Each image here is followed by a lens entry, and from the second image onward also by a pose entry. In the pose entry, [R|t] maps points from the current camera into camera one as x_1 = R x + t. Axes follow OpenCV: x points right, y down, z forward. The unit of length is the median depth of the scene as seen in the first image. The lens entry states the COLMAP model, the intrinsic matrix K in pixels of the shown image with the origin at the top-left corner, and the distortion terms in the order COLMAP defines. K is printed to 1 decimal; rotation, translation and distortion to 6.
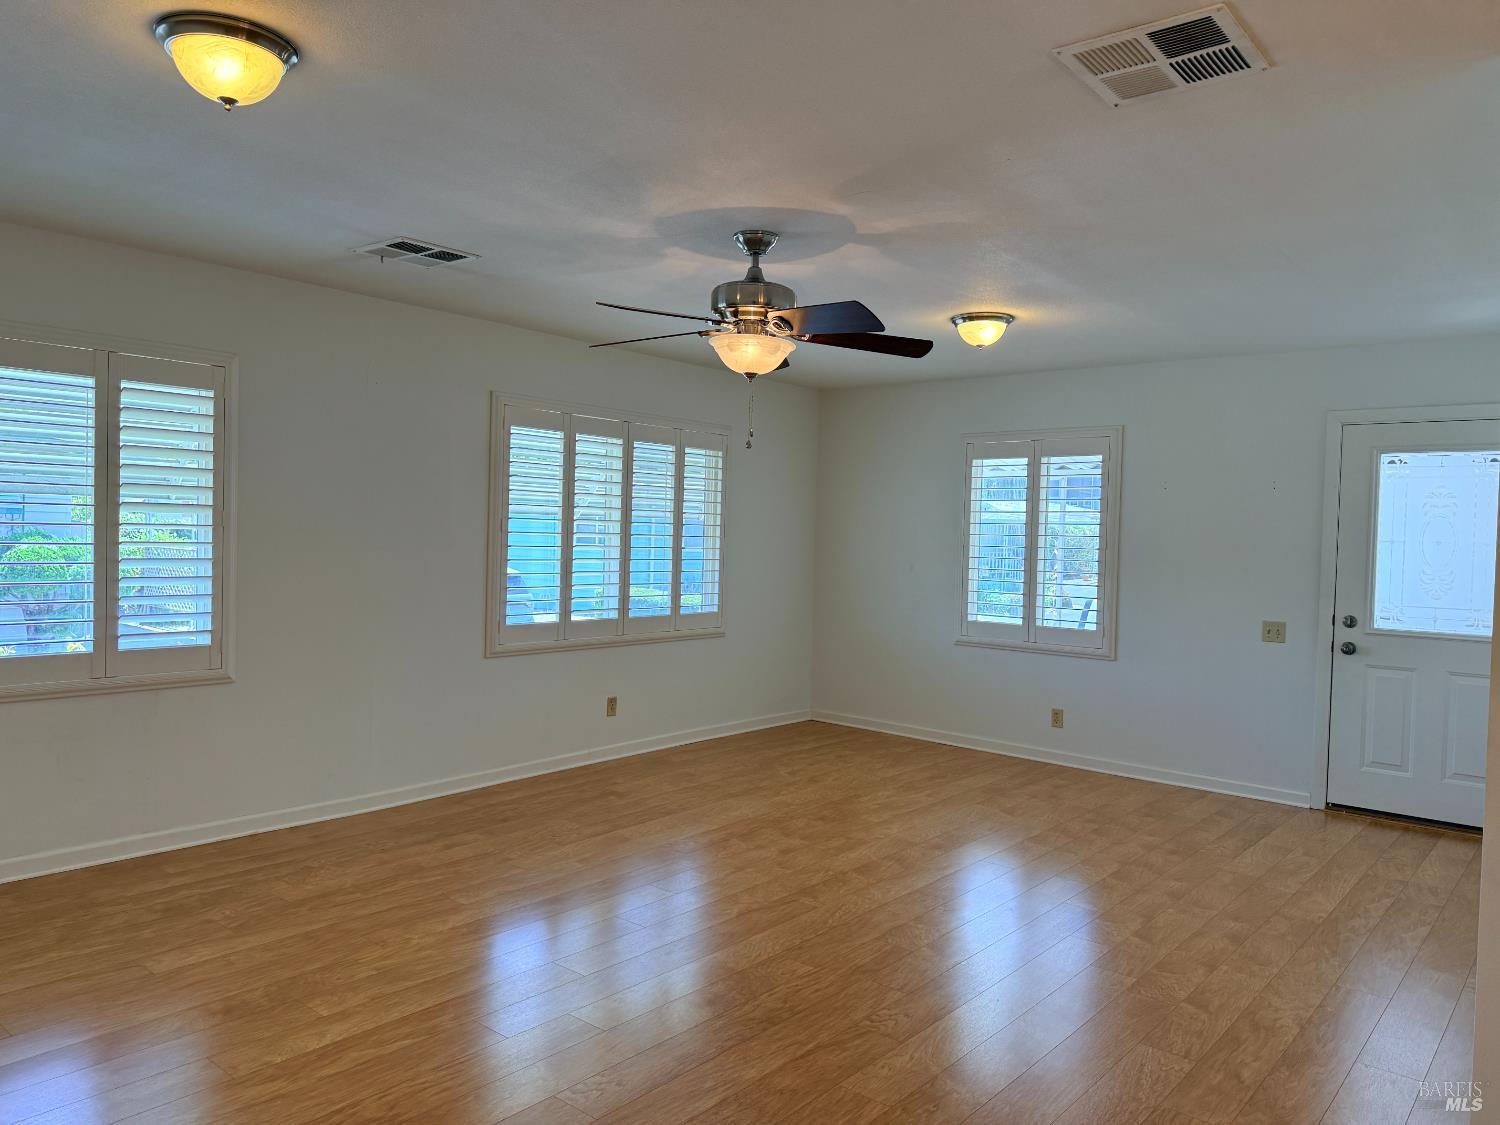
lens RADIAL K [[1072.2, 0, 743.1], [0, 1072.2, 558.4], [0, 0, 1]] dist [0.077234, -0.083942]
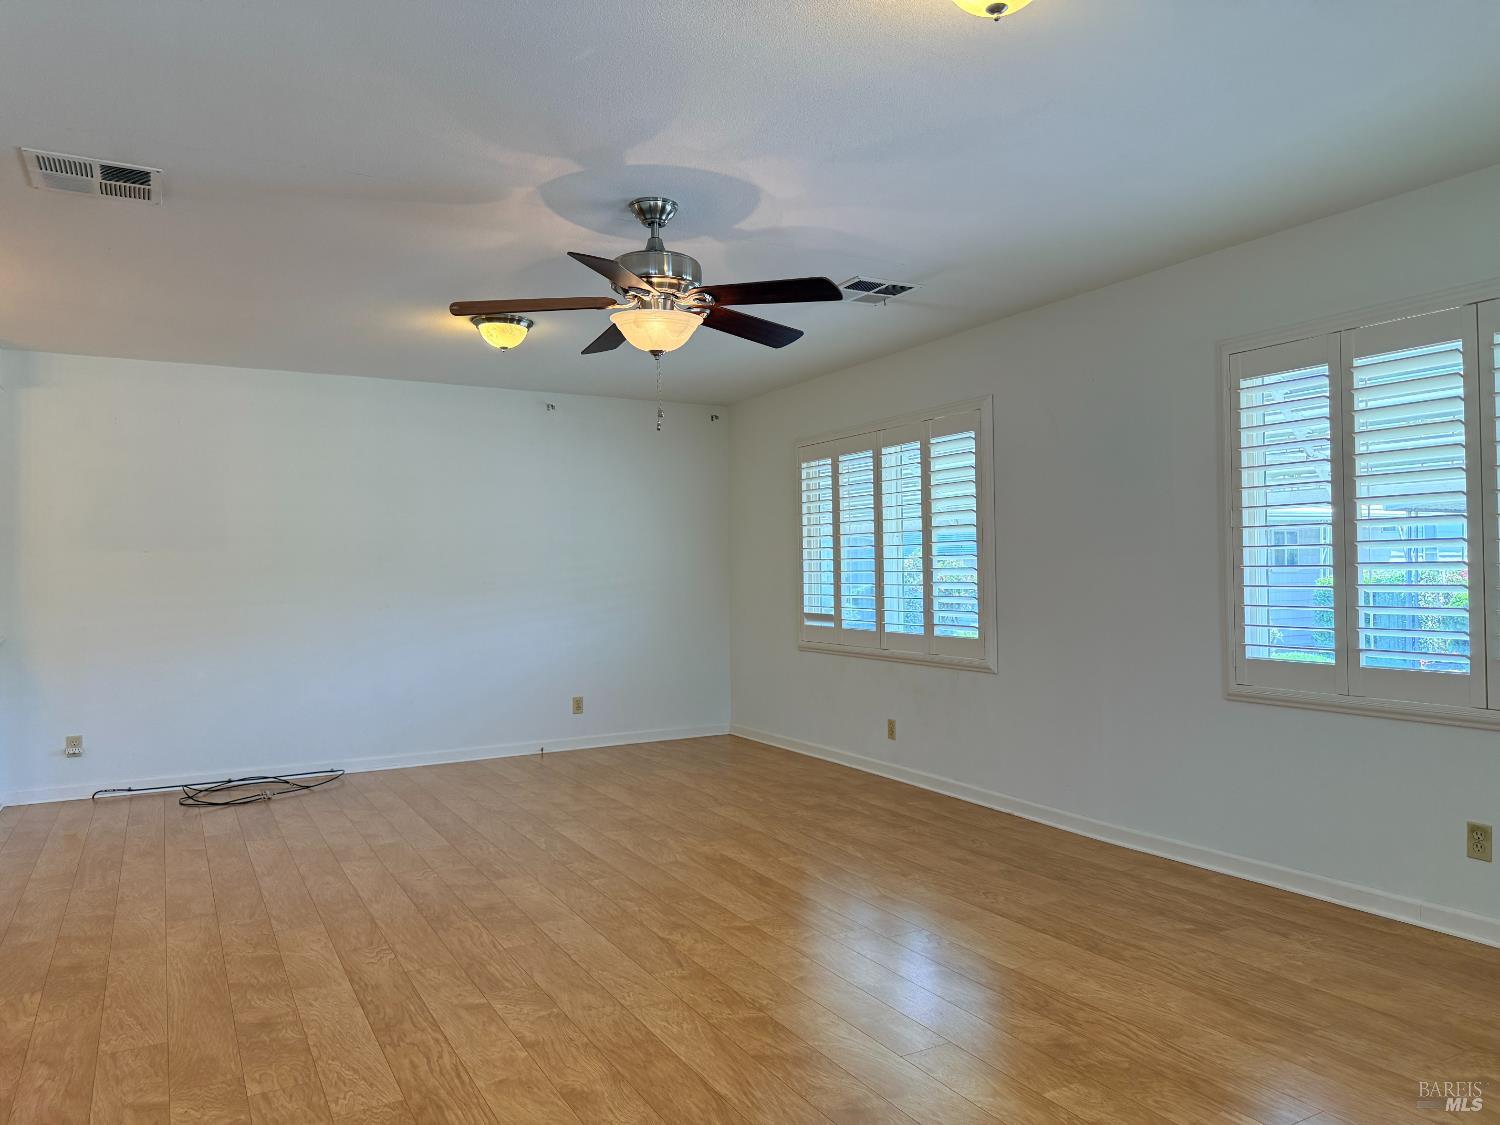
lens RADIAL K [[1042.6, 0, 750.0], [0, 1042.6, 562.5], [0, 0, 1]] dist [0.054571, -0.043445]
pose [[-0.354991, -0.026770, -0.934486, 0.810907], [-0.018252, 0.999598, -0.021702, 0.028385], [0.934692, 0.009353, -0.355337, 1.378902]]
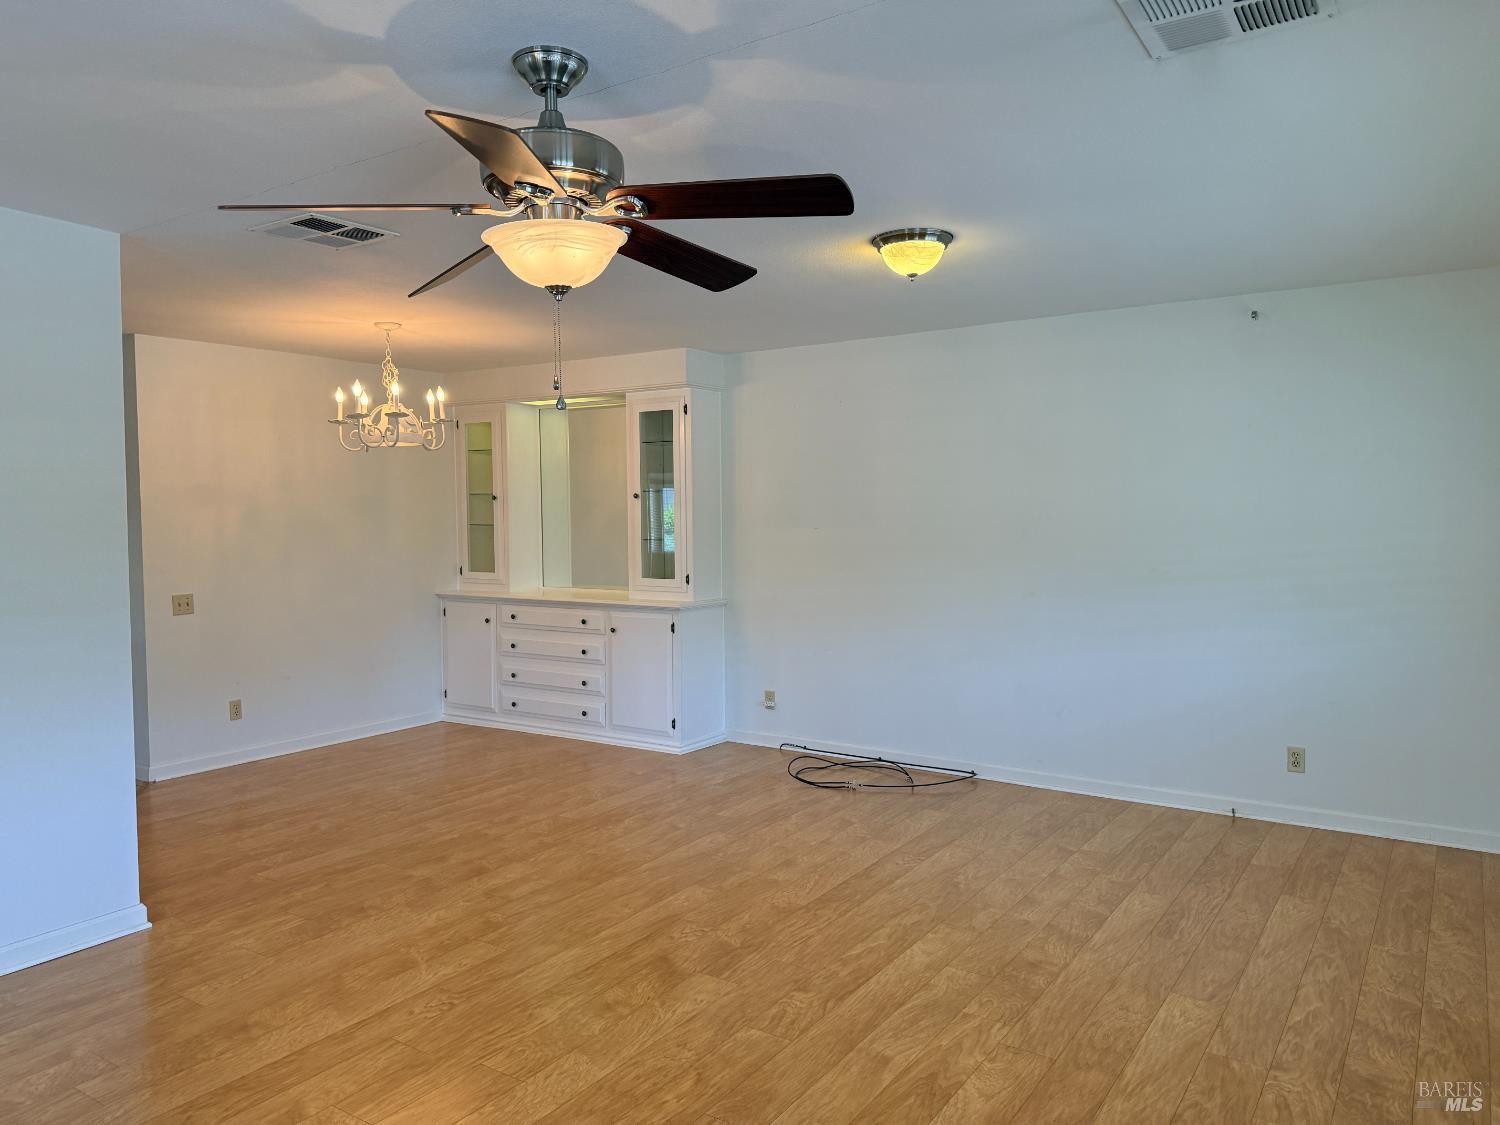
lens RADIAL K [[1060.9, 0, 754.3], [0, 1060.9, 537.2], [0, 0, 1]] dist [0.072623, -0.079094]
pose [[-0.992605, -0.014748, -0.120492, -0.031917], [-0.020270, 0.998793, 0.044730, -0.059162], [0.119687, 0.046842, -0.991706, 1.607568]]
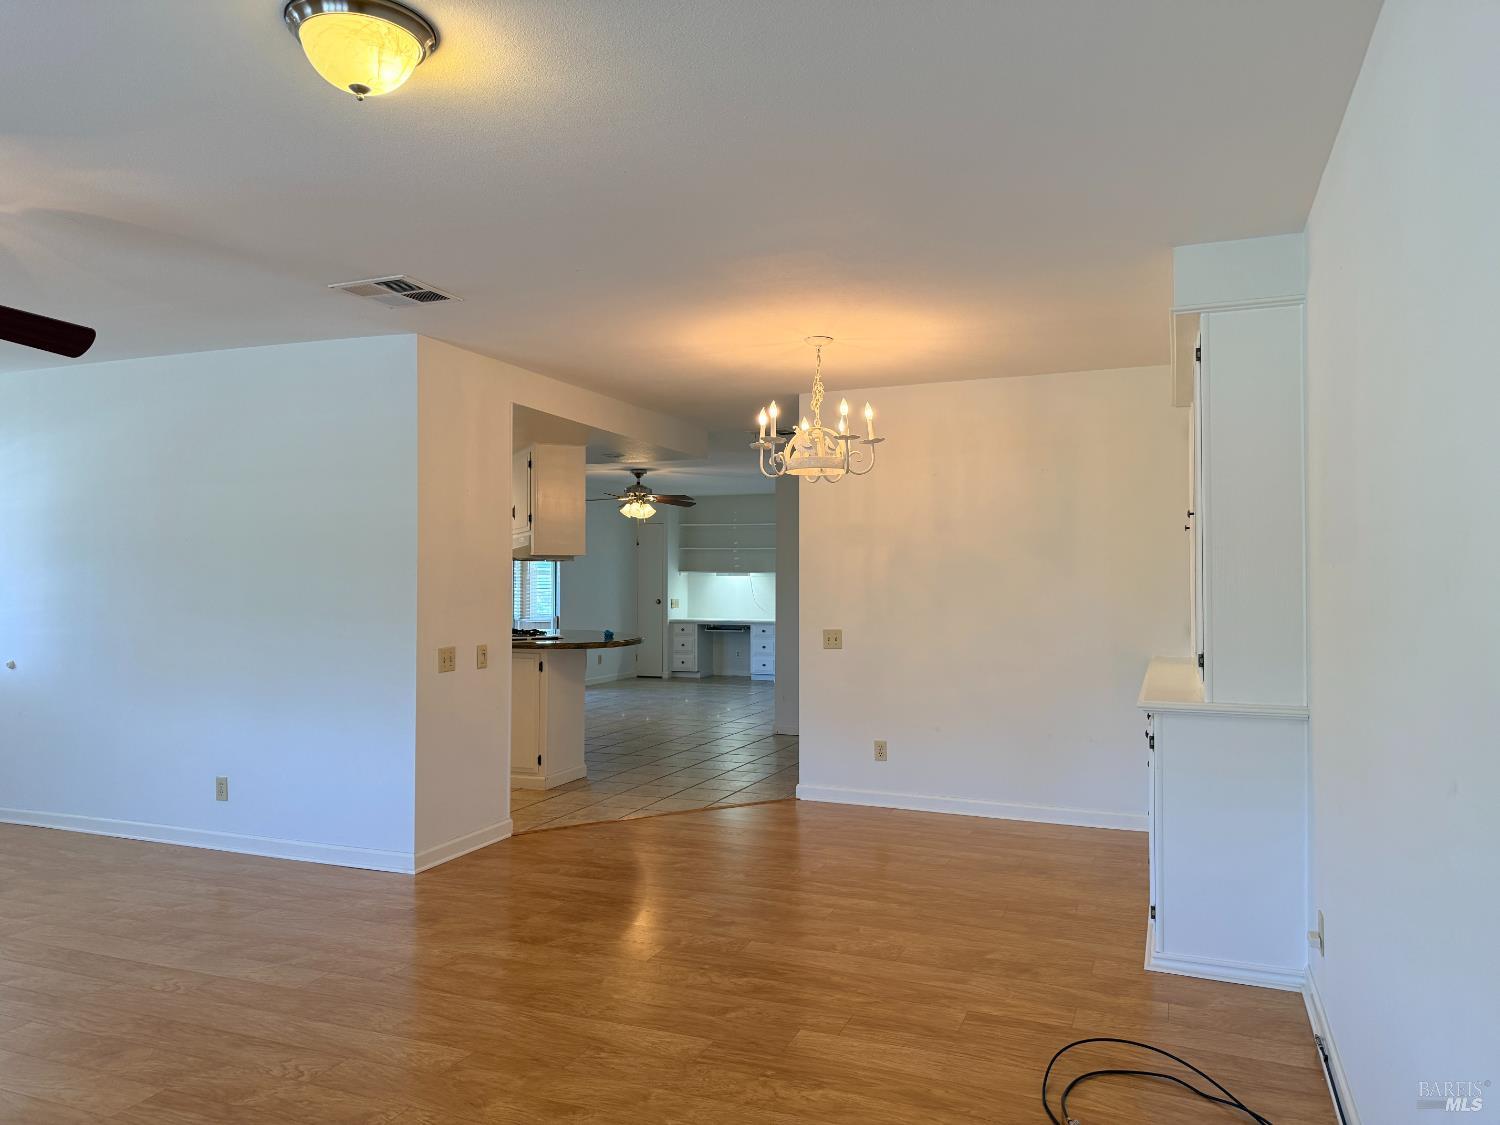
lens RADIAL K [[1072.2, 0, 743.1], [0, 1072.2, 558.4], [0, 0, 1]] dist [0.077234, -0.083942]
pose [[-0.300076, -0.013085, 0.953826, -0.909888], [0.017582, 0.999660, 0.019246, -0.032836], [-0.953753, 0.022545, -0.299744, 0.602130]]
